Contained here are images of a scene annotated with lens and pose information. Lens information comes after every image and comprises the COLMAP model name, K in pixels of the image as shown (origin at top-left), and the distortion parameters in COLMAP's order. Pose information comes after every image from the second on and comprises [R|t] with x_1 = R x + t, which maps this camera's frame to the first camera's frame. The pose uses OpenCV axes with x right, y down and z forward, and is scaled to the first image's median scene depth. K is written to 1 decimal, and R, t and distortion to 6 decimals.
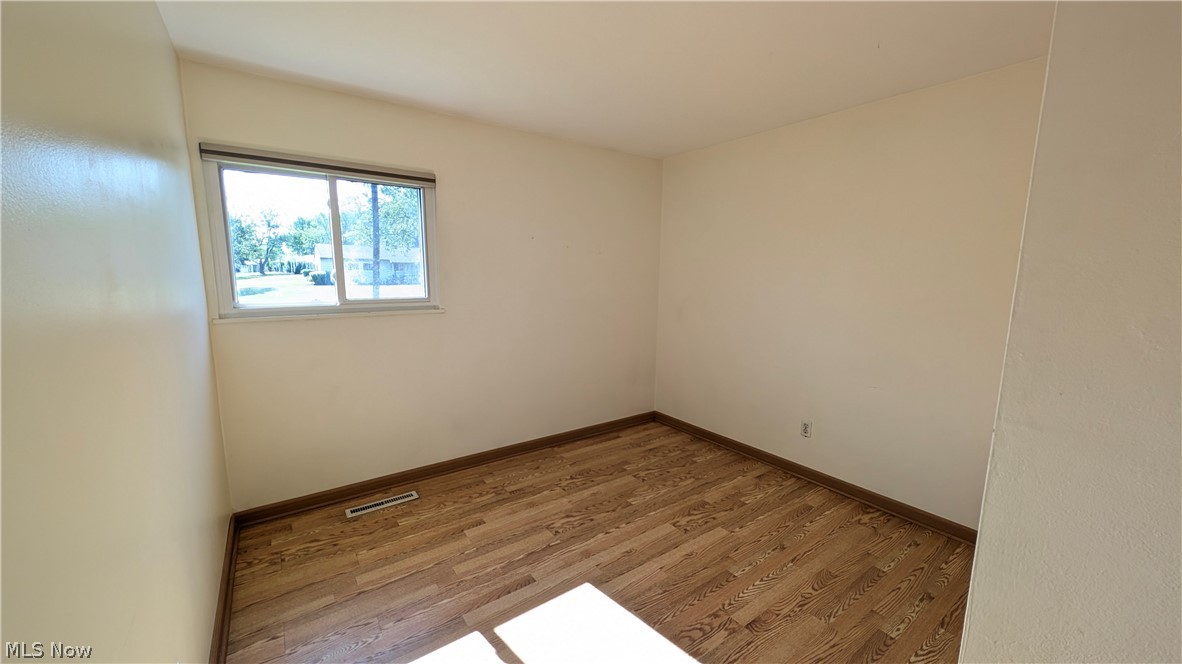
lens RADIAL K [[441.7, 0, 592.5], [0, 441.7, 333.9], [0, 0, 1]] dist [0.009099, -0.003359]
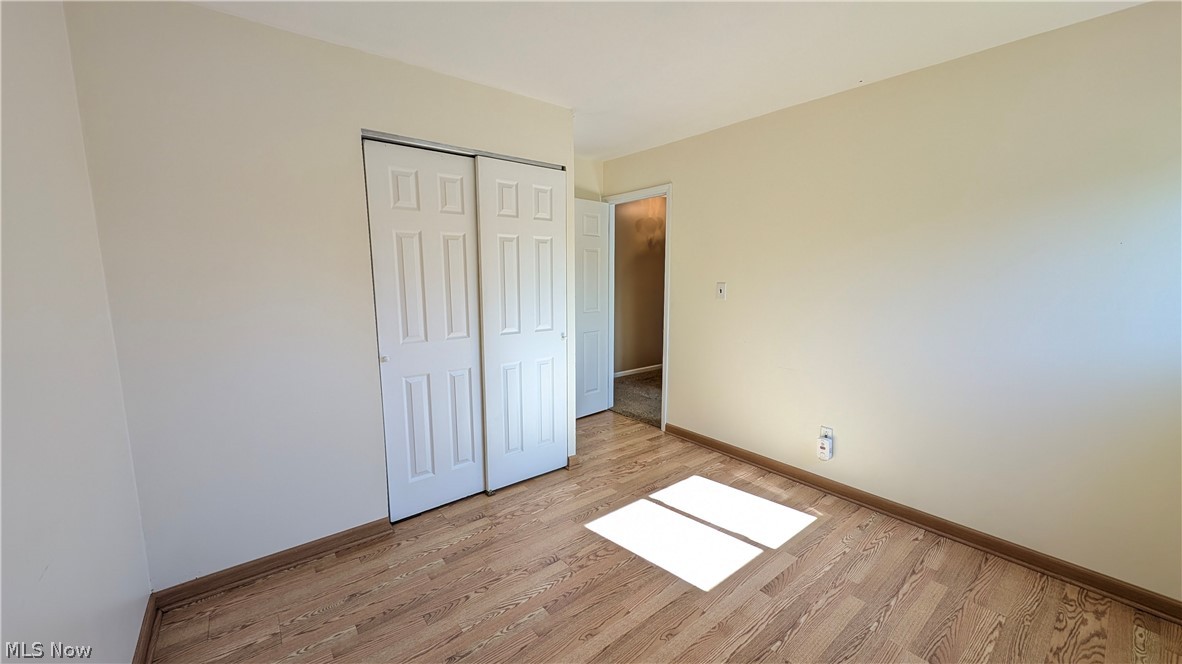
lens RADIAL K [[441.7, 0, 586.5], [0, 441.7, 332.4], [0, 0, 1]] dist [0.009099, -0.003359]
pose [[-0.999194, -0.004937, -0.039825, 0.277649], [-0.015668, 0.961634, 0.273888, -0.222878], [0.036945, 0.274292, -0.960937, 1.706822]]
